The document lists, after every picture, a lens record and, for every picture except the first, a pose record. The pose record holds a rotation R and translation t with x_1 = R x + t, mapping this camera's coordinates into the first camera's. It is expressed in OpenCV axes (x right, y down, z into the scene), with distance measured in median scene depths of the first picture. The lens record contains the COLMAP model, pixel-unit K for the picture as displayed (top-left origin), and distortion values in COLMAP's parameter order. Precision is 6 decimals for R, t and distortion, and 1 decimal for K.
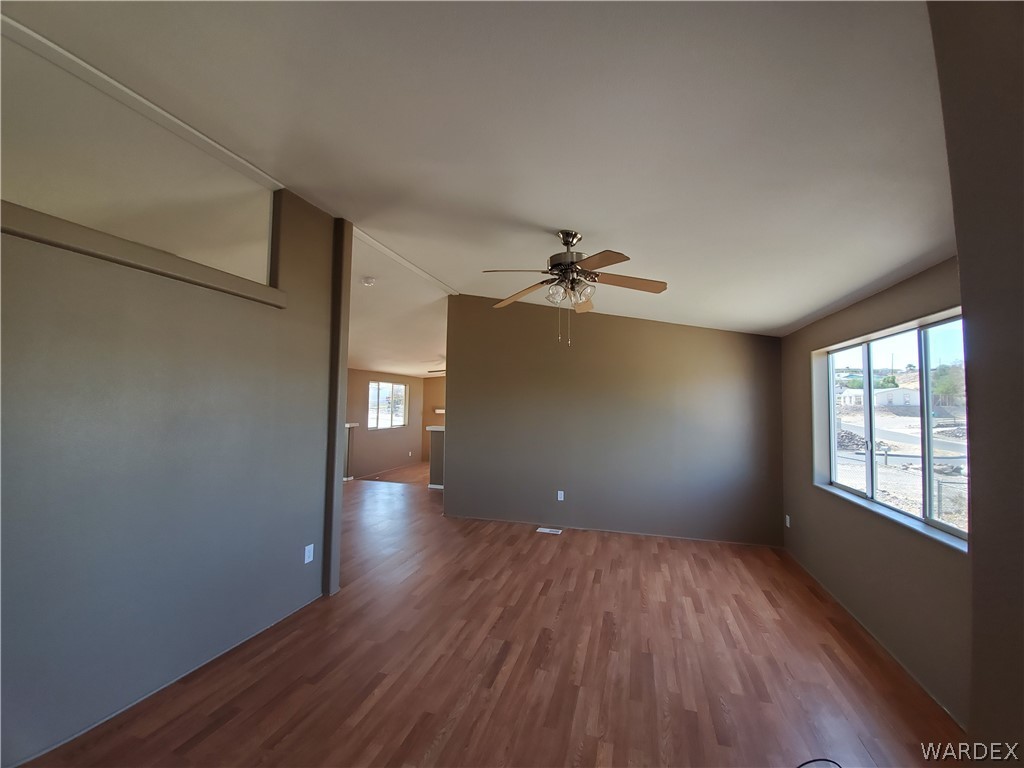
lens RADIAL K [[402.8, 0, 516.9], [0, 402.8, 383.5], [0, 0, 1]] dist [-0.000285, -0.012665]
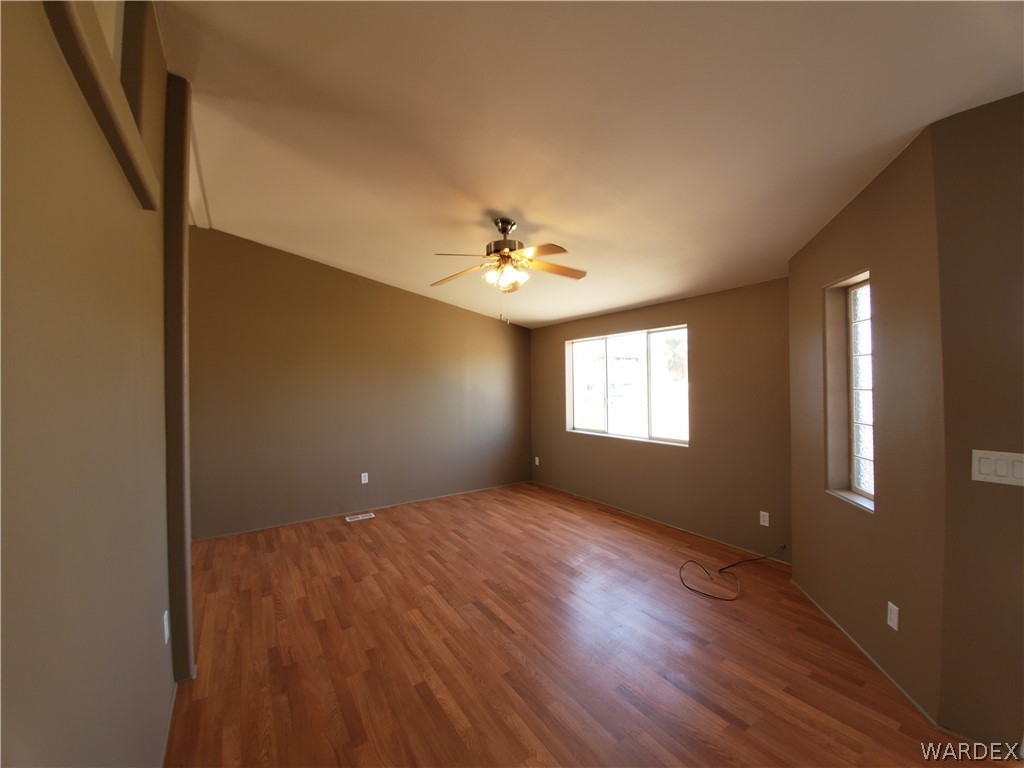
lens RADIAL K [[402.8, 0, 516.9], [0, 402.8, 383.5], [0, 0, 1]] dist [-0.000285, -0.012665]
pose [[0.635923, -0.019330, 0.771510, -0.635520], [-0.017347, 0.999076, 0.039330, 0.022188], [-0.771557, -0.038394, 0.635000, 0.224554]]
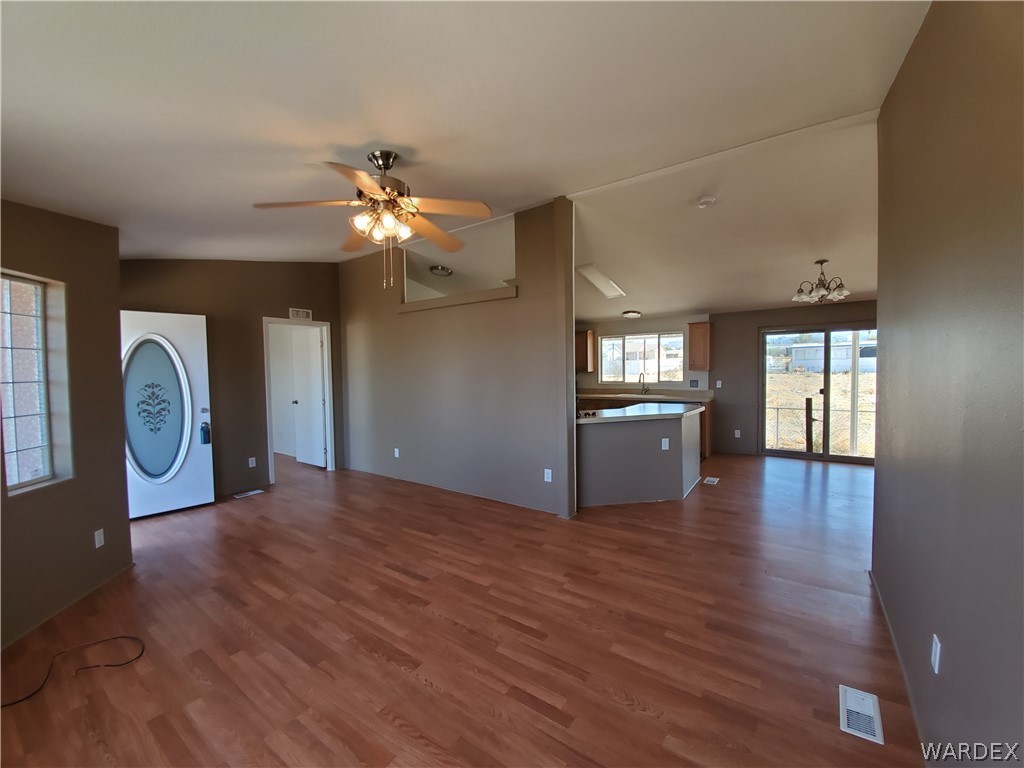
lens RADIAL K [[402.8, 0, 516.9], [0, 402.8, 383.5], [0, 0, 1]] dist [-0.000285, -0.012665]
pose [[-0.313922, 0.026638, -0.949075, 0.759705], [0.057042, 0.998330, 0.009153, 0.105951], [0.947734, -0.051264, -0.314917, 1.335773]]
